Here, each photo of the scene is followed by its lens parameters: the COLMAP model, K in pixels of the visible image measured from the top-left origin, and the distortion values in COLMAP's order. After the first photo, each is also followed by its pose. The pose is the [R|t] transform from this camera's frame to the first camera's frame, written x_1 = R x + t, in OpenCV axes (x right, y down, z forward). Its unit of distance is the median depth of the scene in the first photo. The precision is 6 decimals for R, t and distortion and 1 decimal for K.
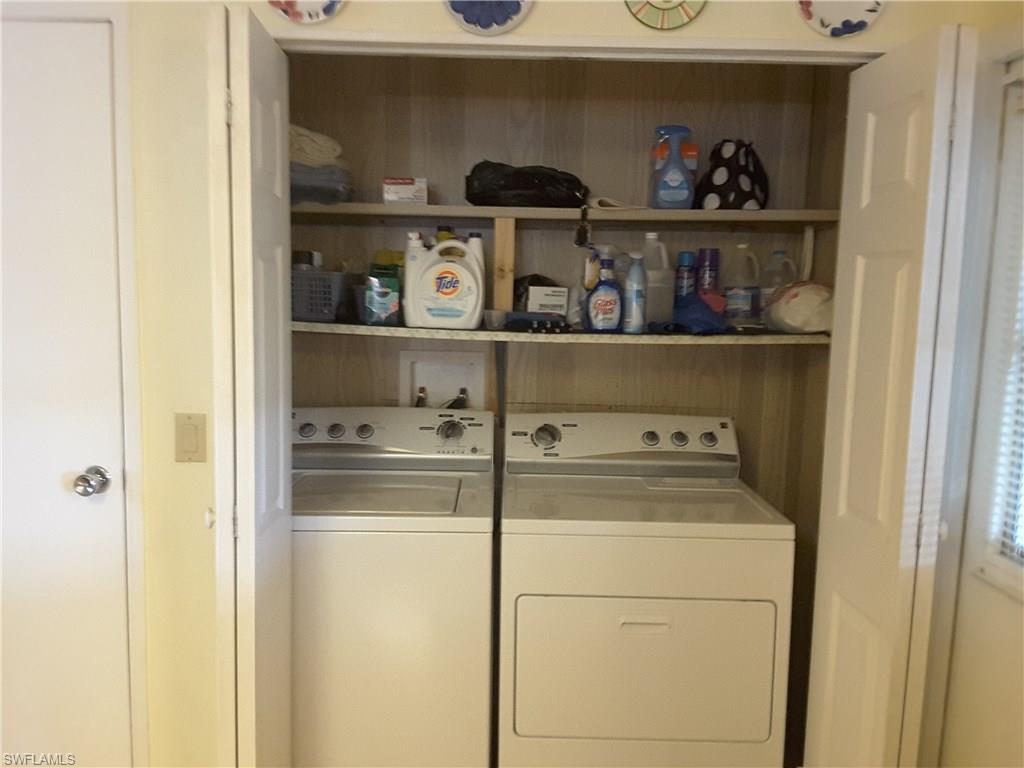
lens RADIAL K [[826.3, 0, 507.3], [0, 826.3, 382.3], [0, 0, 1]] dist [0.144608, -0.238243]
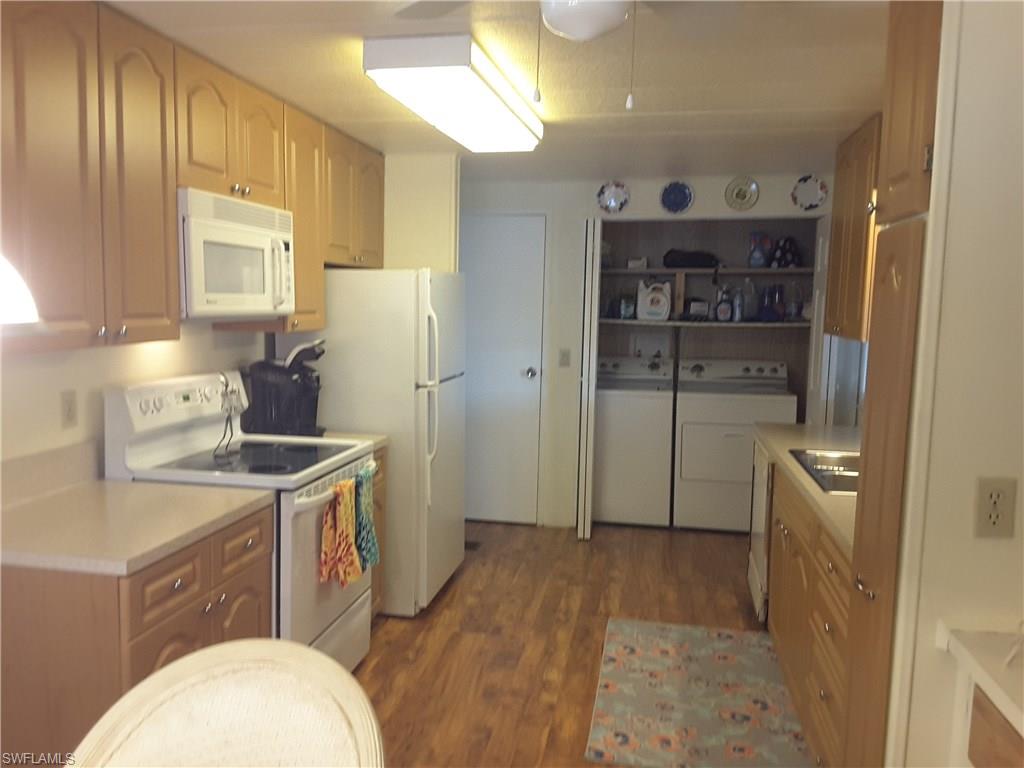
lens RADIAL K [[834.6, 0, 499.4], [0, 834.6, 396.5], [0, 0, 1]] dist [0.144002, -0.249306]
pose [[0.977753, 0.015580, -0.209178, -0.000243], [-0.017286, 0.999831, -0.006331, 0.172447], [0.209044, 0.009806, 0.977857, -1.420759]]
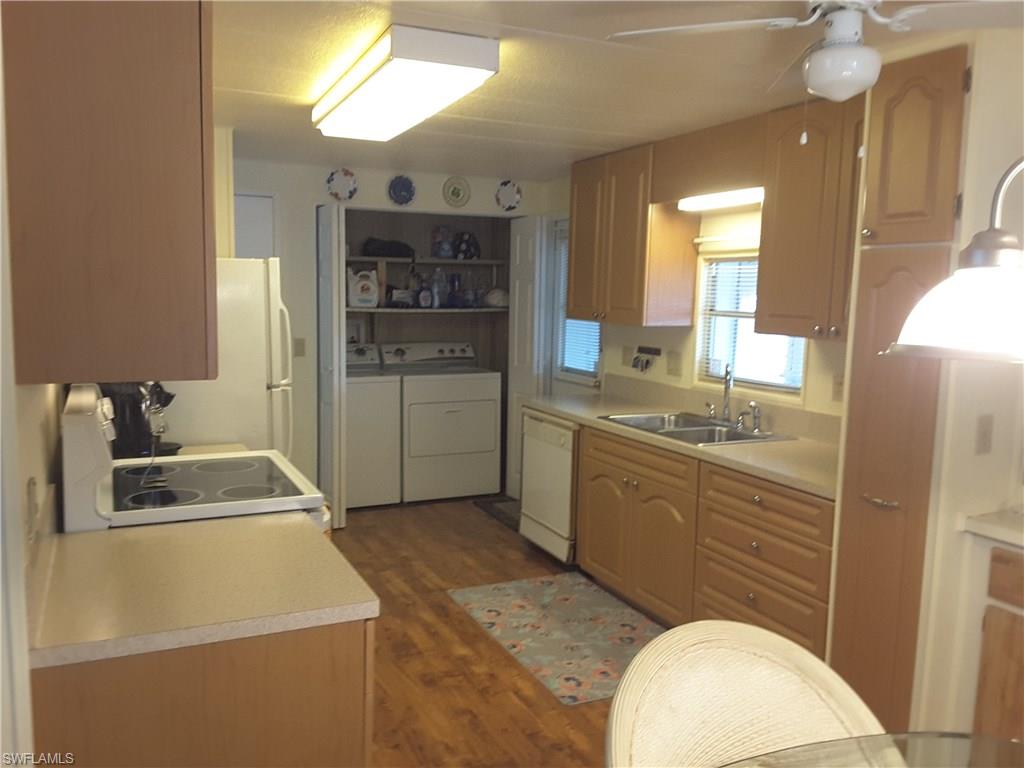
lens RADIAL K [[834.6, 0, 499.4], [0, 834.6, 396.5], [0, 0, 1]] dist [0.144002, -0.249306]
pose [[0.915819, -0.060986, 0.396935, -0.692938], [0.053141, 0.998114, 0.030742, 0.139708], [-0.398061, -0.007061, 0.917332, -1.403910]]
